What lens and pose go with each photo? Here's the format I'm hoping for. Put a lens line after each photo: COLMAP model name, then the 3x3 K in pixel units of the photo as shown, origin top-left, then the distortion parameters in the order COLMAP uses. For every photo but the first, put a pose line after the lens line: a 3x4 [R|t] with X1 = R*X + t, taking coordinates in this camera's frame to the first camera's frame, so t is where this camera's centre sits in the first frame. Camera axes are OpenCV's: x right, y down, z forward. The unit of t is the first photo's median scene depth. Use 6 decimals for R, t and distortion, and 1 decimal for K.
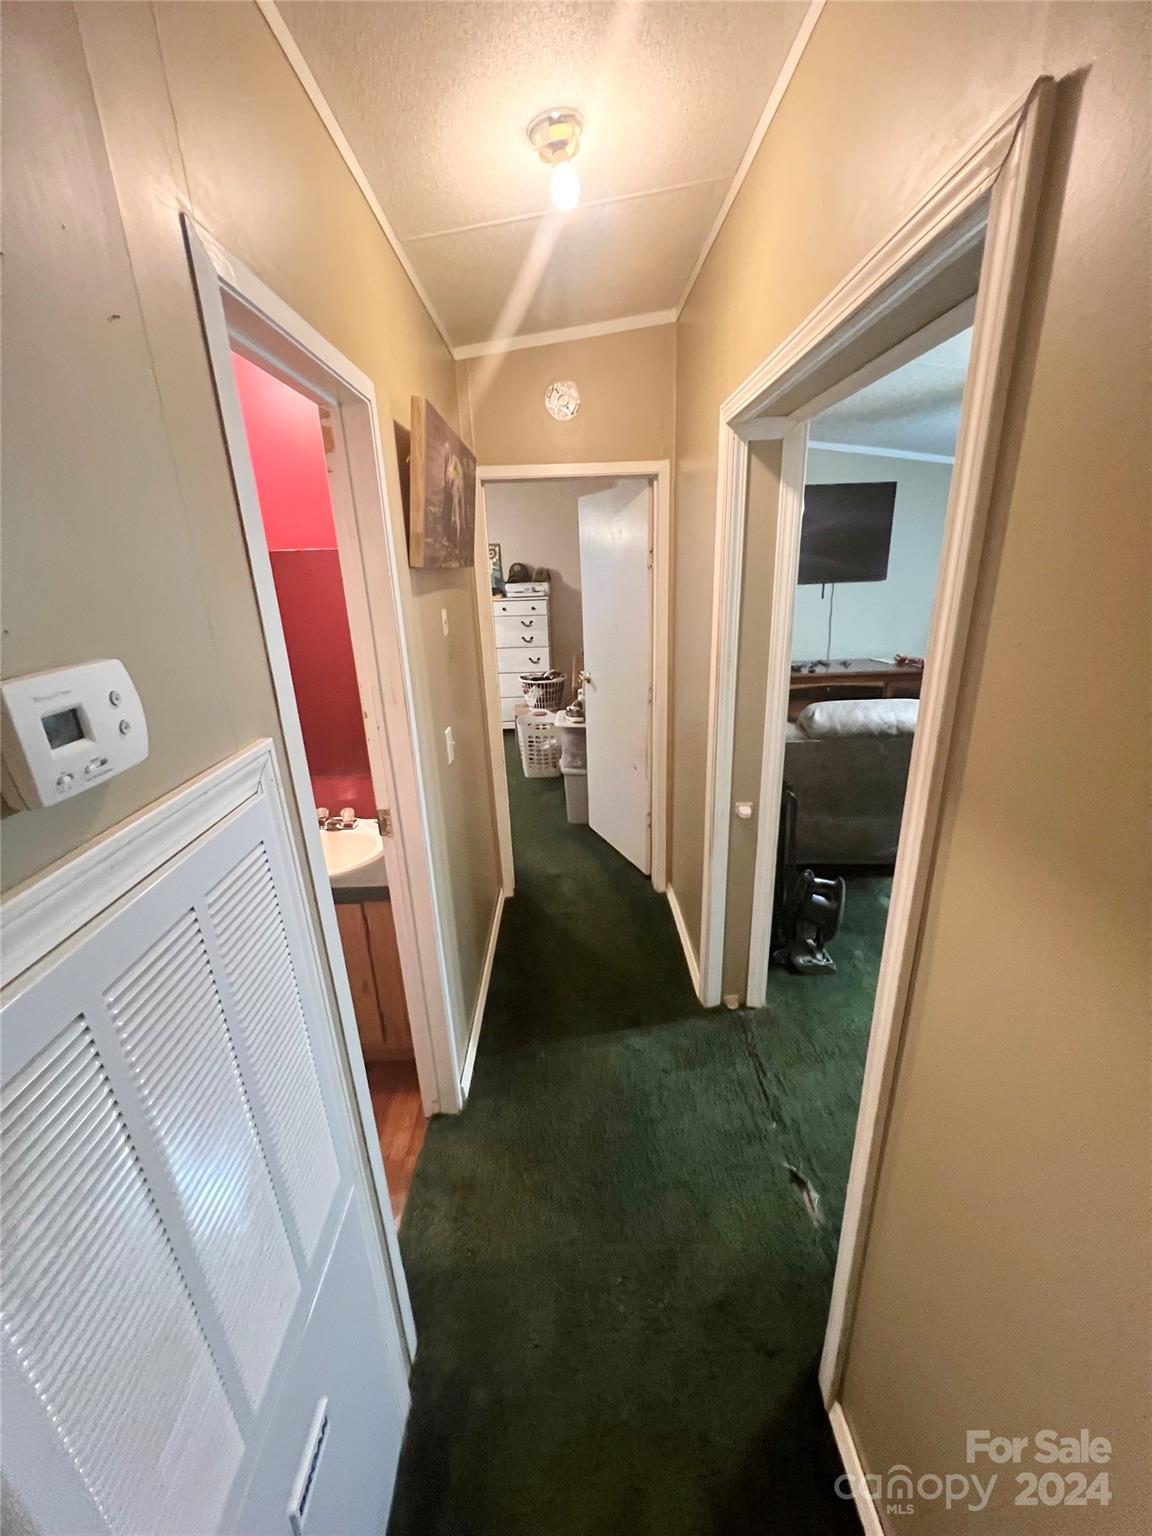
lens RADIAL K [[618.9, 0, 582.9], [0, 618.9, 775.7], [0, 0, 1]] dist [0.003671, 0.000135]
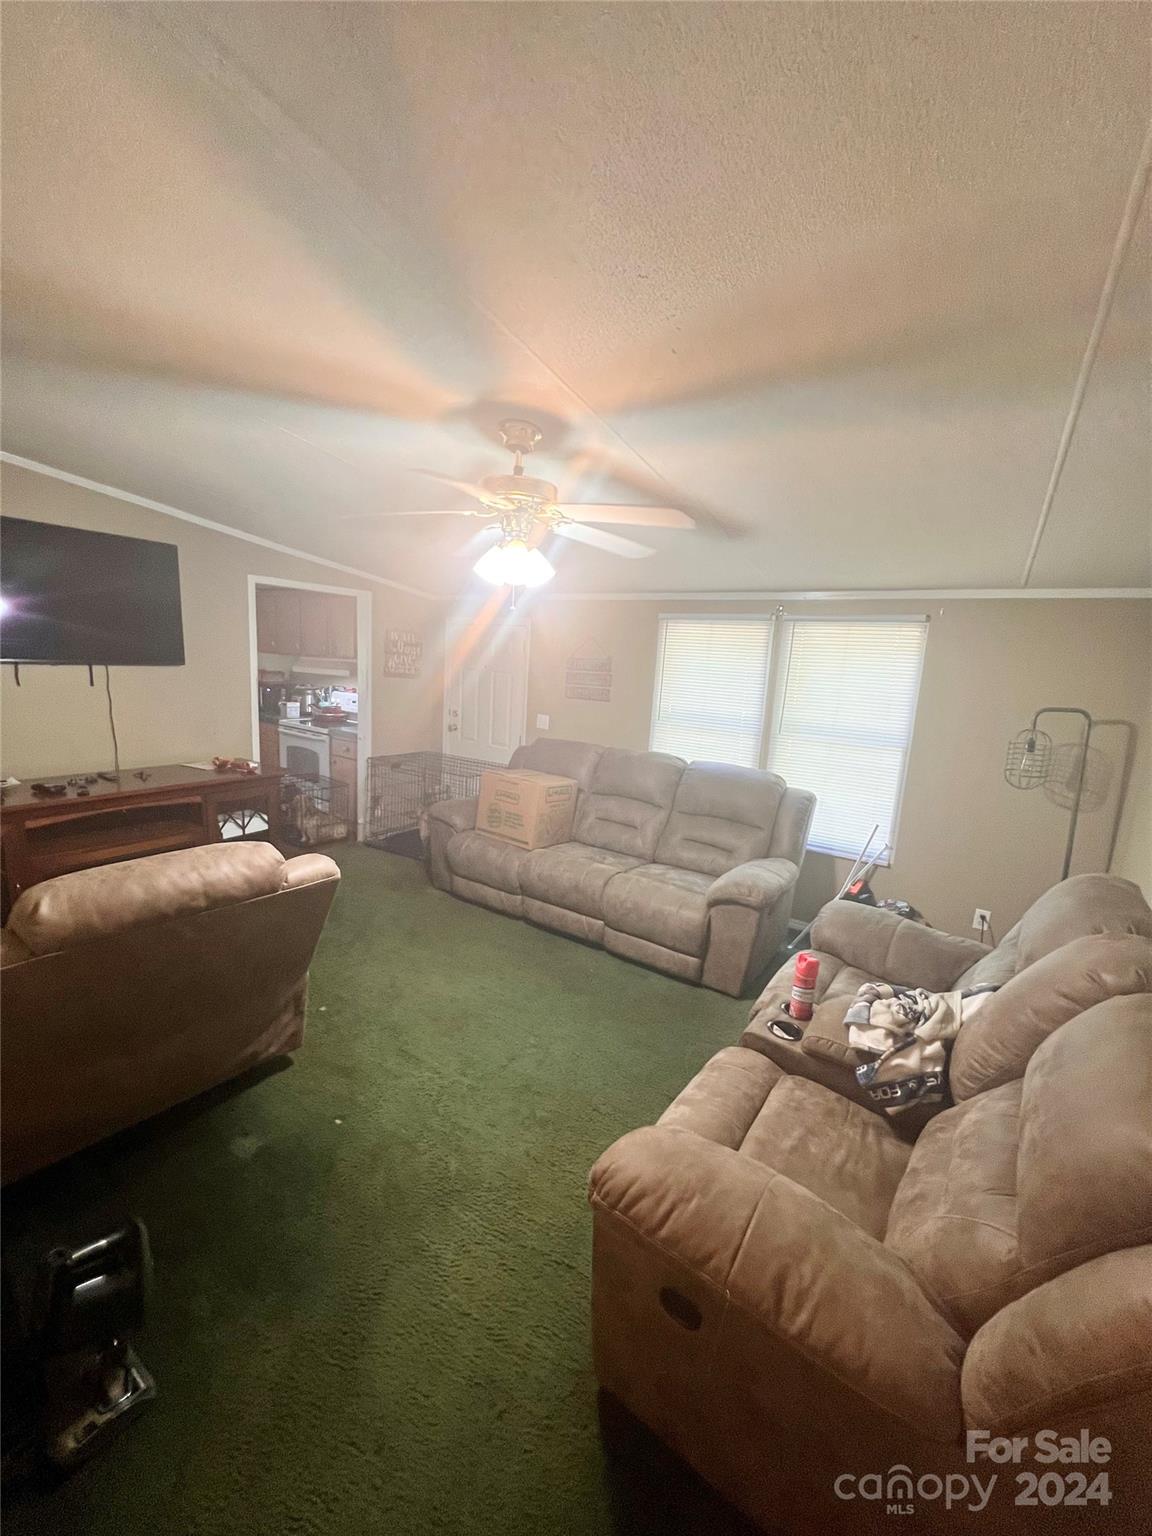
lens RADIAL K [[618.9, 0, 580.3], [0, 618.9, 760.4], [0, 0, 1]] dist [0.003671, 0.000135]
pose [[0.574015, -0.082247, 0.814704, 0.180011], [0.202963, 0.978186, -0.044251, -0.086944], [-0.793293, 0.190755, 0.578186, 0.245168]]
